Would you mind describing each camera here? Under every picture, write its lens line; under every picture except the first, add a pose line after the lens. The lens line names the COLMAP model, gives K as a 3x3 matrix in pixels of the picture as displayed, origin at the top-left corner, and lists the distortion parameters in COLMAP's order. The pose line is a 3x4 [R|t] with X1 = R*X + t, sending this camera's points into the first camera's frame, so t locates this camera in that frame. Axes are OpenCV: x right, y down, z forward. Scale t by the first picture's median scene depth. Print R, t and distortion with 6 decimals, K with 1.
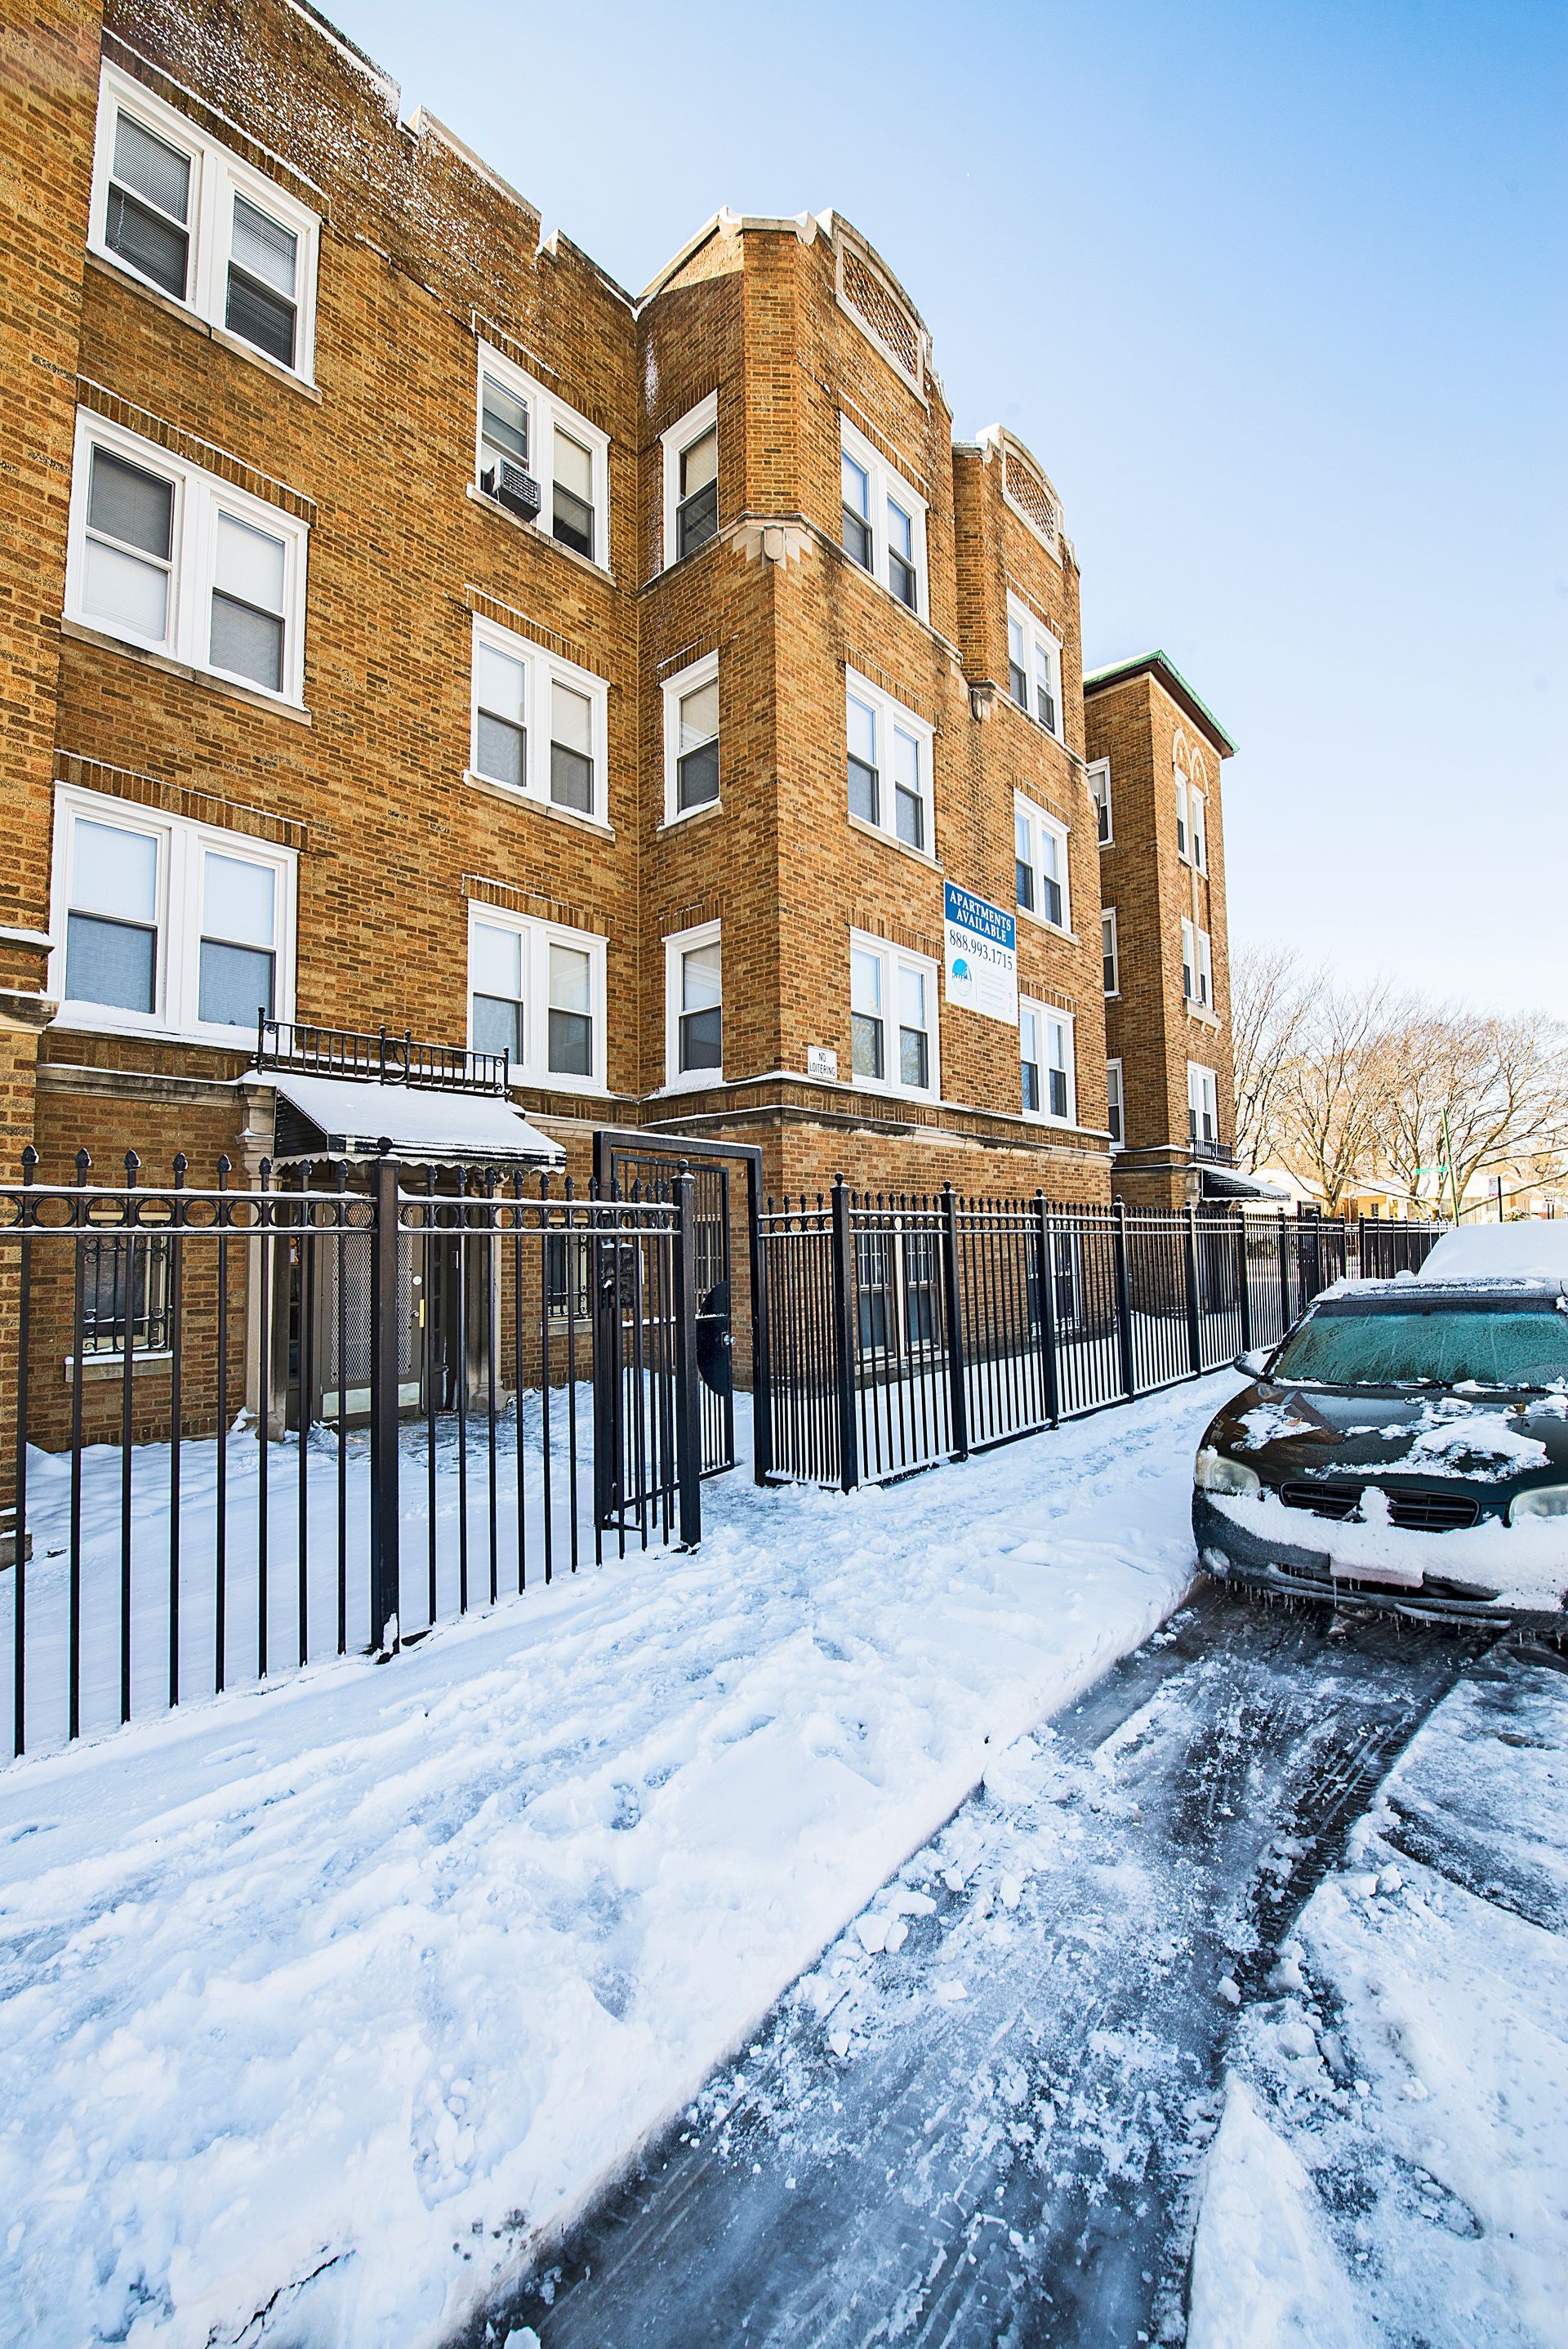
lens RADIAL K [[948.1, 0, 787.5], [0, 948.1, 1182.7], [0, 0, 1]] dist [-0.014485, -0.002762]
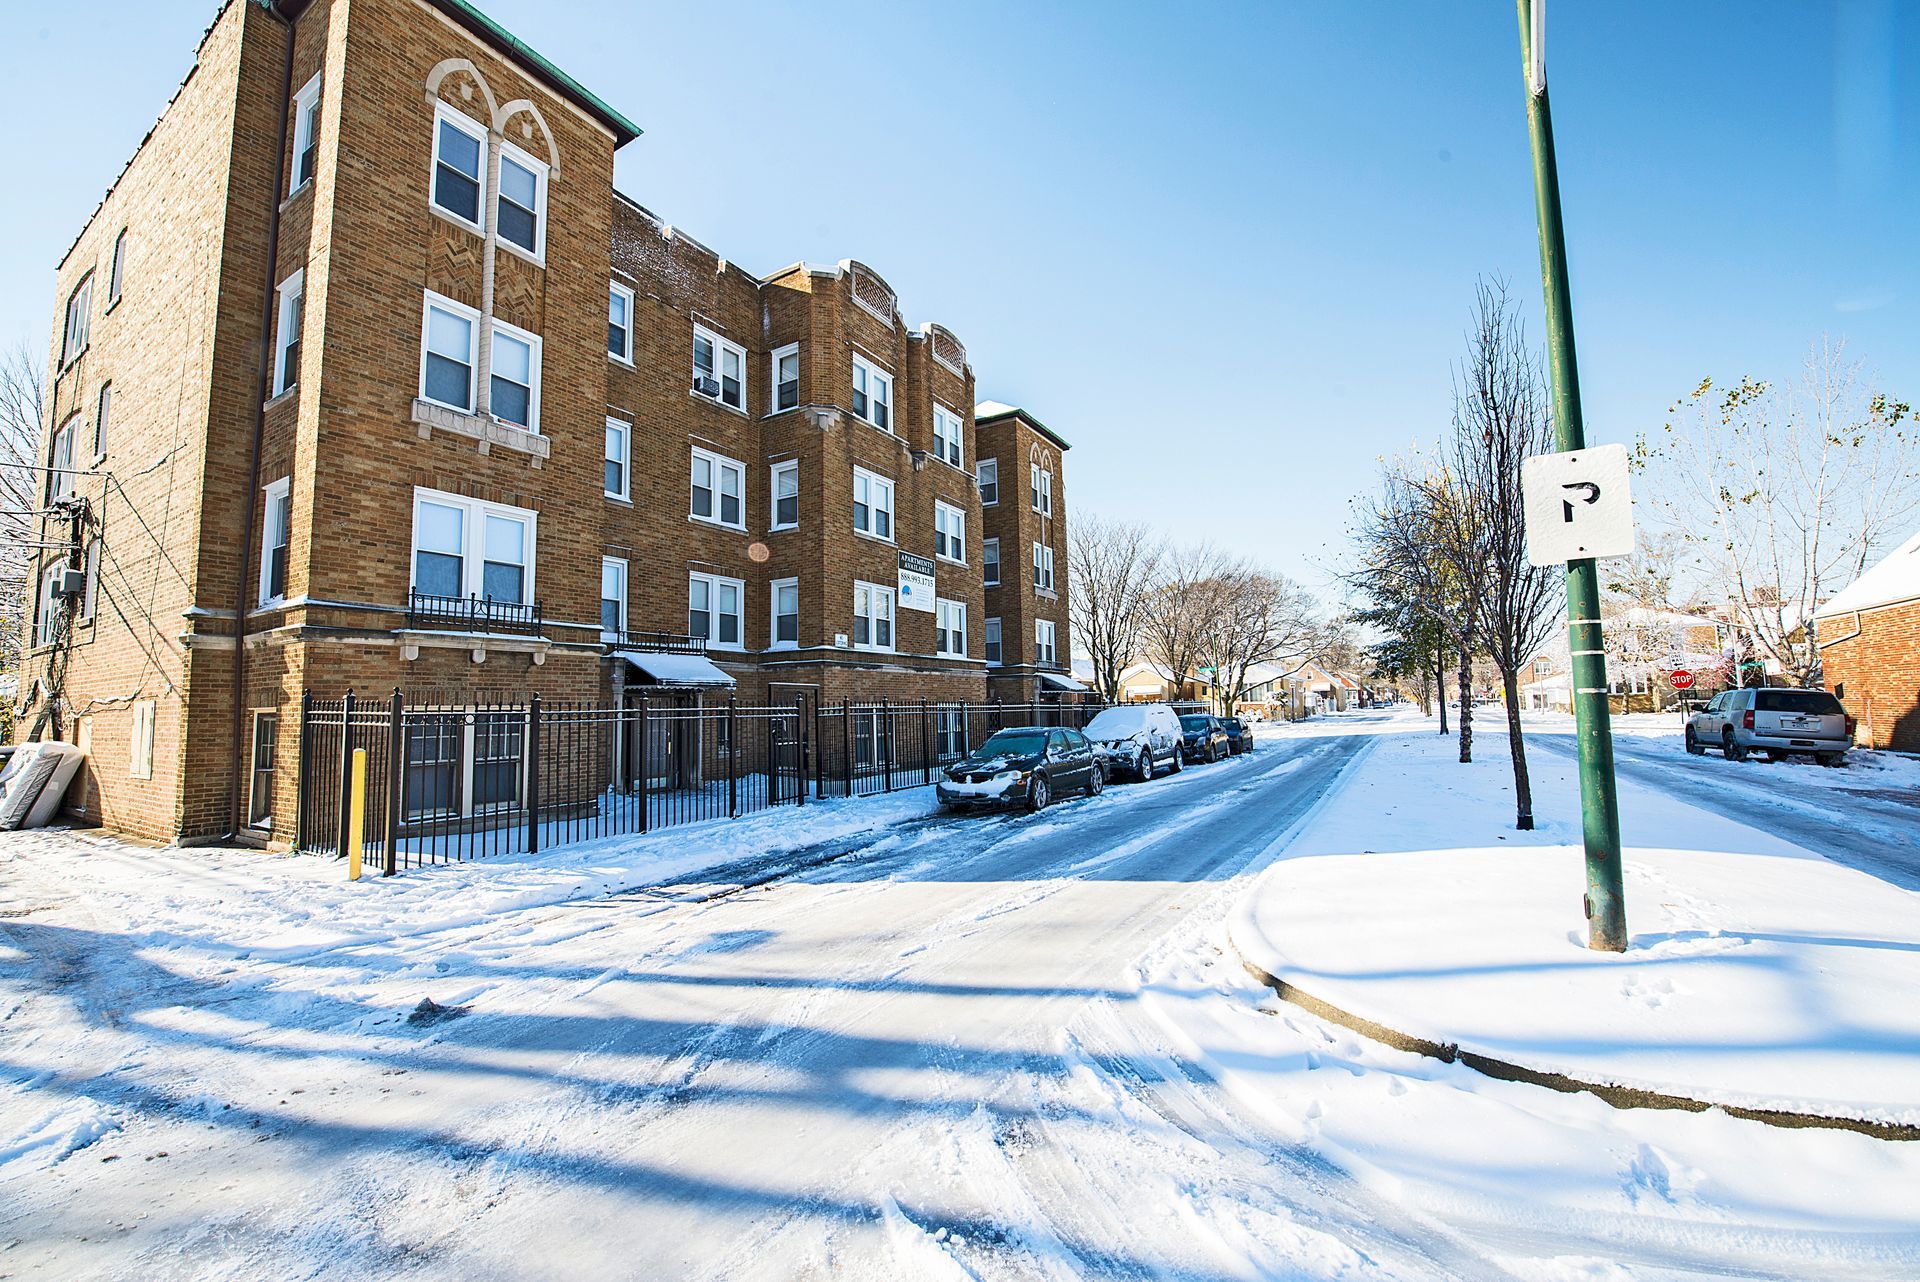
lens RADIAL K [[775.0, 0, 958.2], [0, 775.0, 640.9], [0, 0, 1]] dist [-0.014485, -0.002762]
pose [[0.982698, 0.012018, 0.184826, -0.031668], [-0.006776, 0.999557, -0.028967, -0.067415], [-0.185093, 0.027214, 0.982344, -0.892036]]
